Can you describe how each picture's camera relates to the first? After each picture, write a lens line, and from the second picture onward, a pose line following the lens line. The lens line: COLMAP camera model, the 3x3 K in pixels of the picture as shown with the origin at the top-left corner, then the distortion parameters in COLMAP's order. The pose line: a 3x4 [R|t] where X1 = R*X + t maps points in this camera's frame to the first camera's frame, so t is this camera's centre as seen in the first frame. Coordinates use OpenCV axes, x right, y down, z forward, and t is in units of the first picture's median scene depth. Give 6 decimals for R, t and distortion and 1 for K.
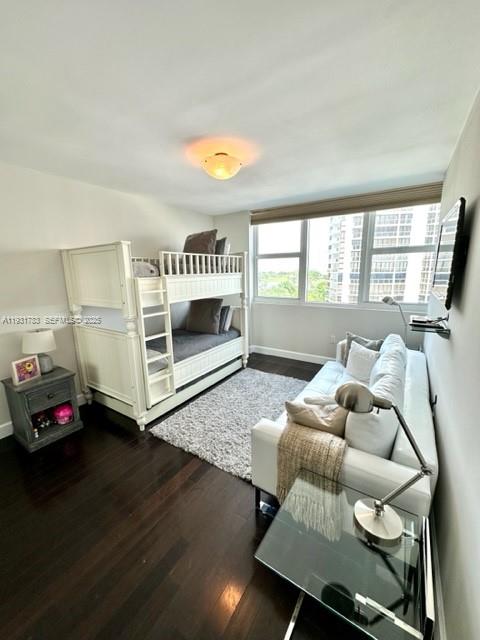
lens RADIAL K [[257.0, 0, 240.7], [0, 257.0, 321.9], [0, 0, 1]] dist [-0.001455, 0.000176]
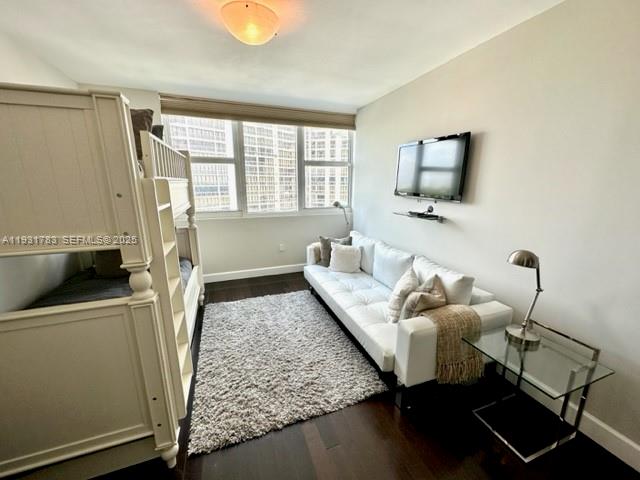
lens RADIAL K [[257.0, 0, 319.7], [0, 257.0, 240.4], [0, 0, 1]] dist [-0.001455, 0.000176]
pose [[0.595647, -0.158611, 0.787431, -0.382049], [0.143837, 0.985527, 0.089708, -0.032304], [-0.790263, 0.059828, 0.609840, 0.279289]]
